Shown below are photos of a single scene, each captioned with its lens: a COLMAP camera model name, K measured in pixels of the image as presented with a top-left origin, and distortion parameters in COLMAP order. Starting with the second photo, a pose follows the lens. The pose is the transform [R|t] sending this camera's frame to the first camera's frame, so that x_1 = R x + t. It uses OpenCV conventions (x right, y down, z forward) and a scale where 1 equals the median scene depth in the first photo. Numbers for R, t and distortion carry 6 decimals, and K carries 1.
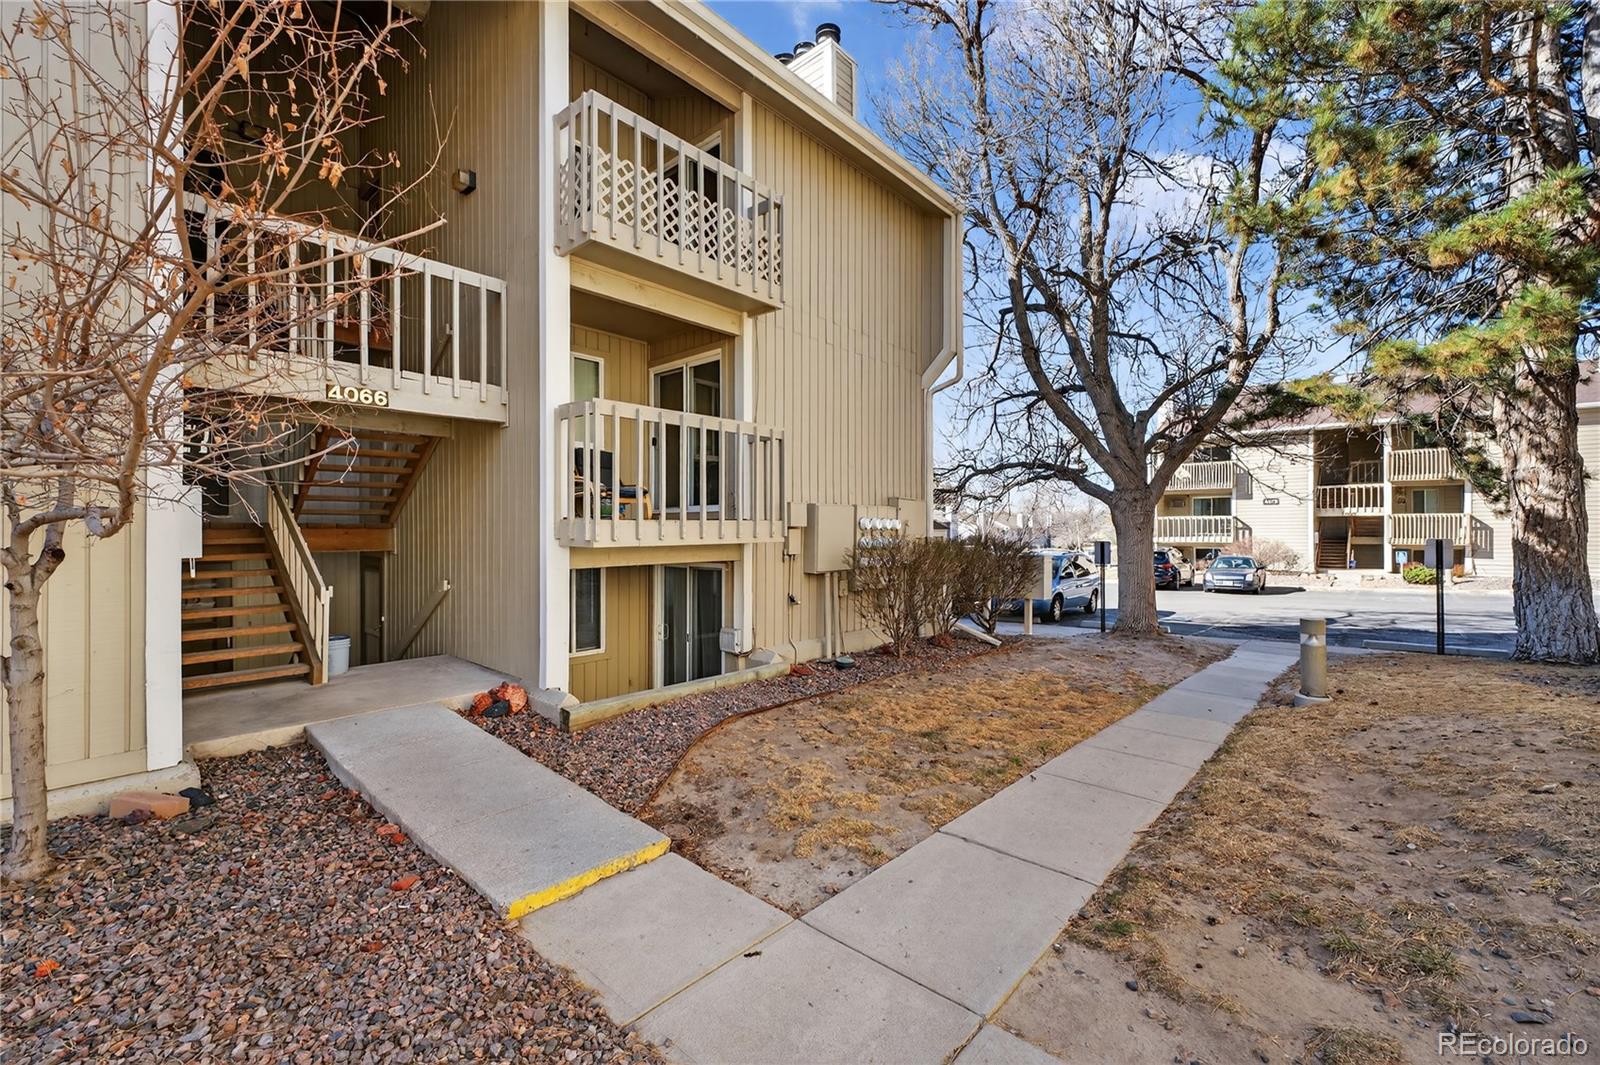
lens RADIAL K [[671.6, 0, 794.3], [0, 671.6, 527.8], [0, 0, 1]] dist [0.000383, -0.000256]
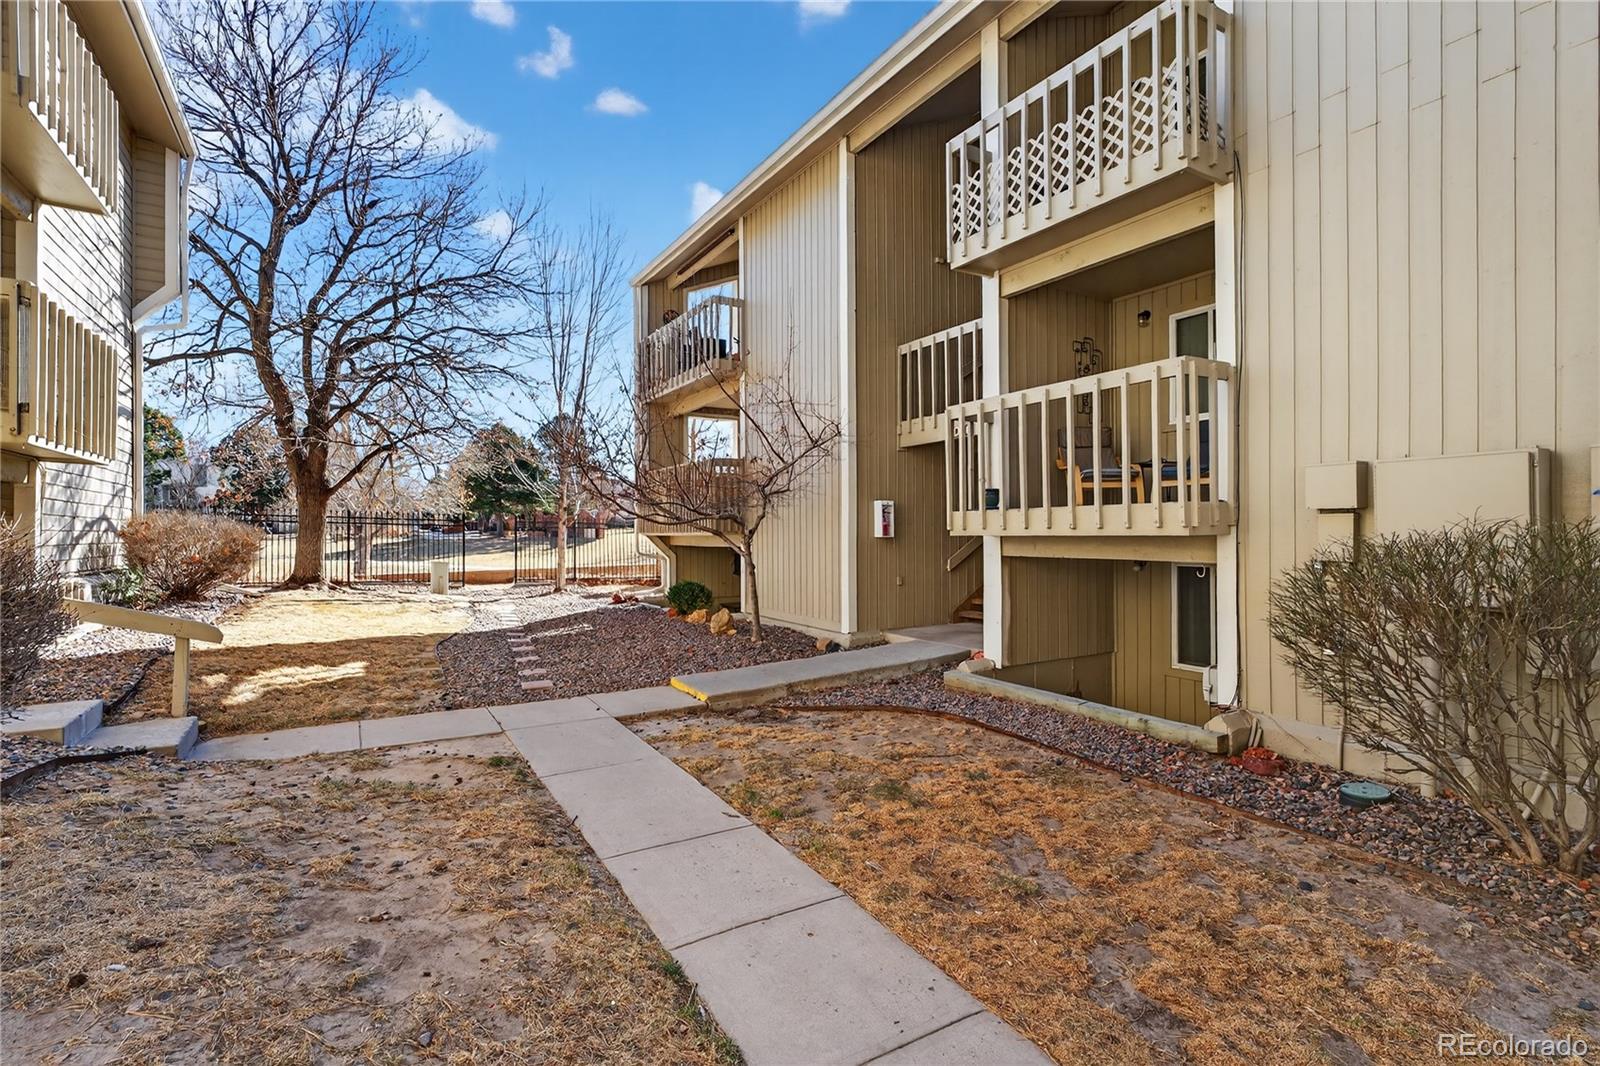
lens RADIAL K [[747.3, 0, 800.0], [0, 747.3, 533.0], [0, 0, 1]] dist [-0.001410, -0.000308]
pose [[-0.291253, 0.006916, -0.956621, 0.854200], [0.008038, 0.999956, 0.004782, 0.013964], [0.956612, -0.006297, -0.291296, 0.951751]]
